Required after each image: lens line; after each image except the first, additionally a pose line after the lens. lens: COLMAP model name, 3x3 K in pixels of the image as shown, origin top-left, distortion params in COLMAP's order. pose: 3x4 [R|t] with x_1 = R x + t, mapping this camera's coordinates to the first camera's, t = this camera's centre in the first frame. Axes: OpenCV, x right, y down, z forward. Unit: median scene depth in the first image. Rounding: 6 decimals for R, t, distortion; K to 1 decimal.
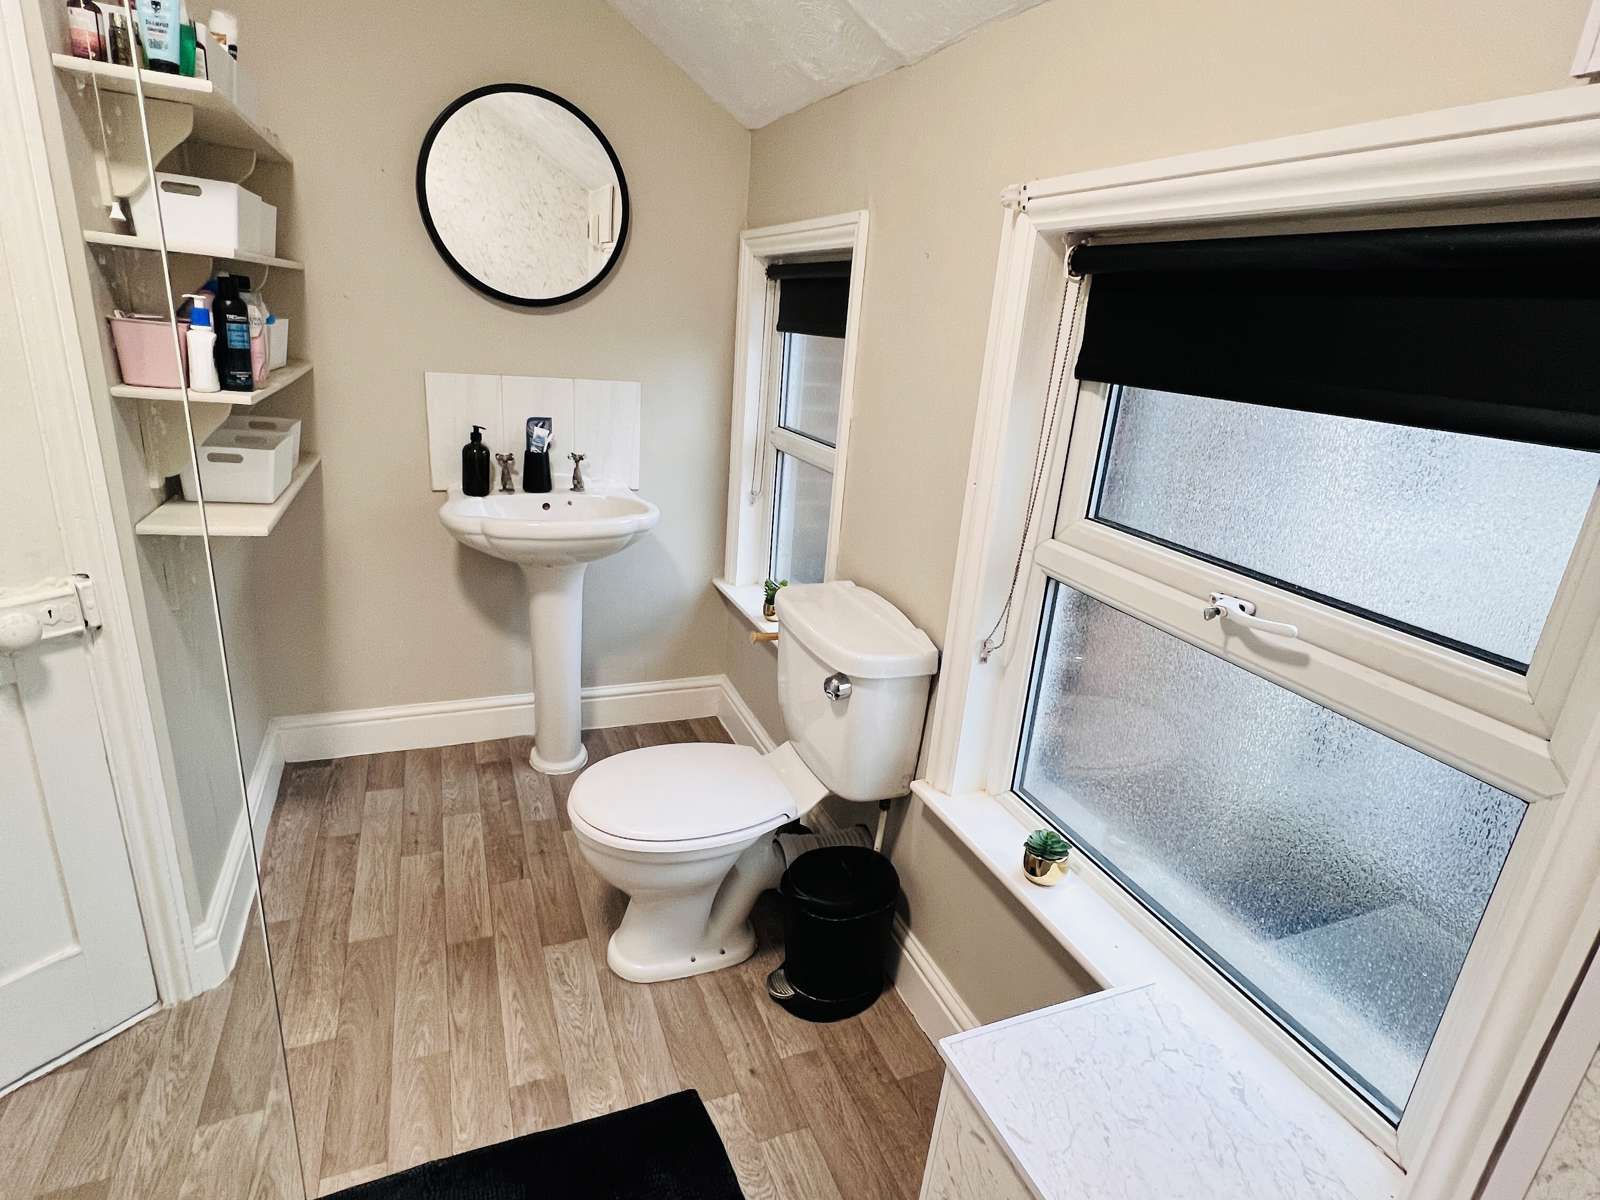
lens RADIAL K [[850.9, 0, 801.8], [0, 850.9, 593.1], [0, 0, 1]] dist [-0.002215, 0.000036]
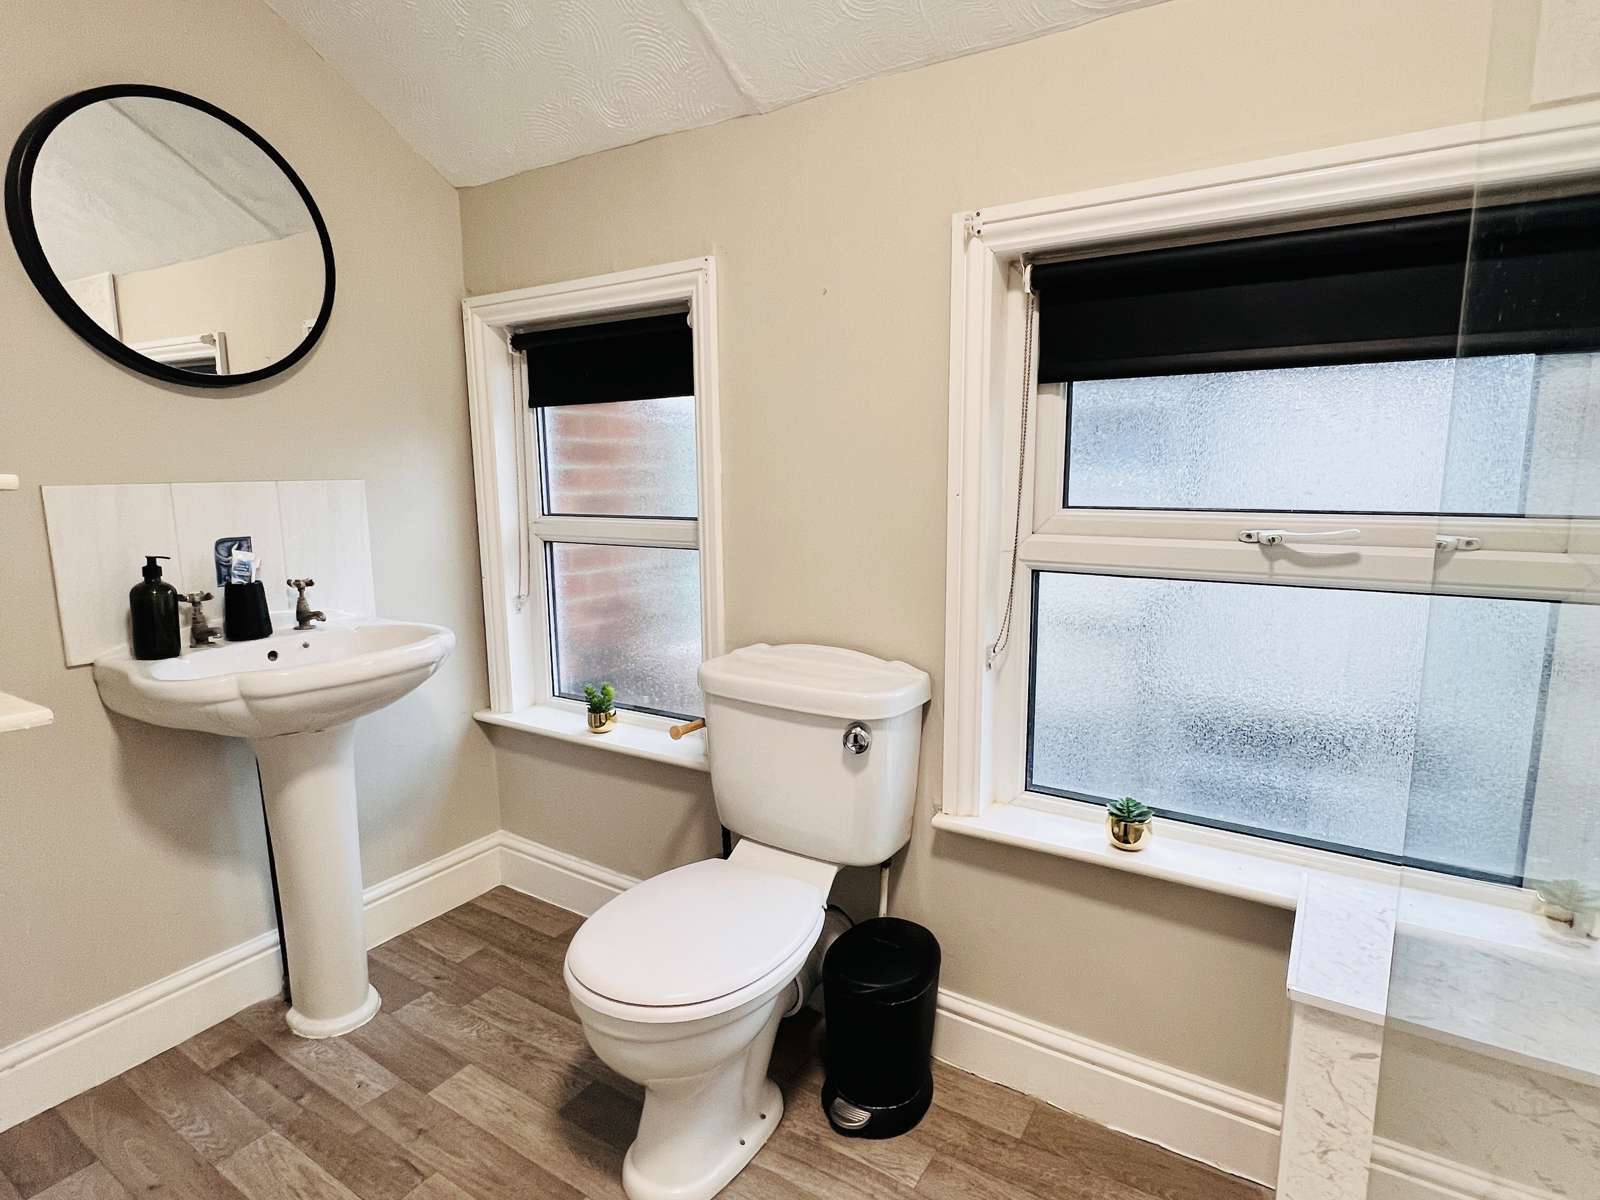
lens RADIAL K [[857.9, 0, 798.2], [0, 857.9, 593.2], [0, 0, 1]] dist [-0.002845, 0.000942]
pose [[0.815810, -0.169023, 0.553069, -0.348035], [0.246707, 0.966667, -0.068486, 0.005735], [-0.523058, 0.192318, 0.830316, 0.172446]]
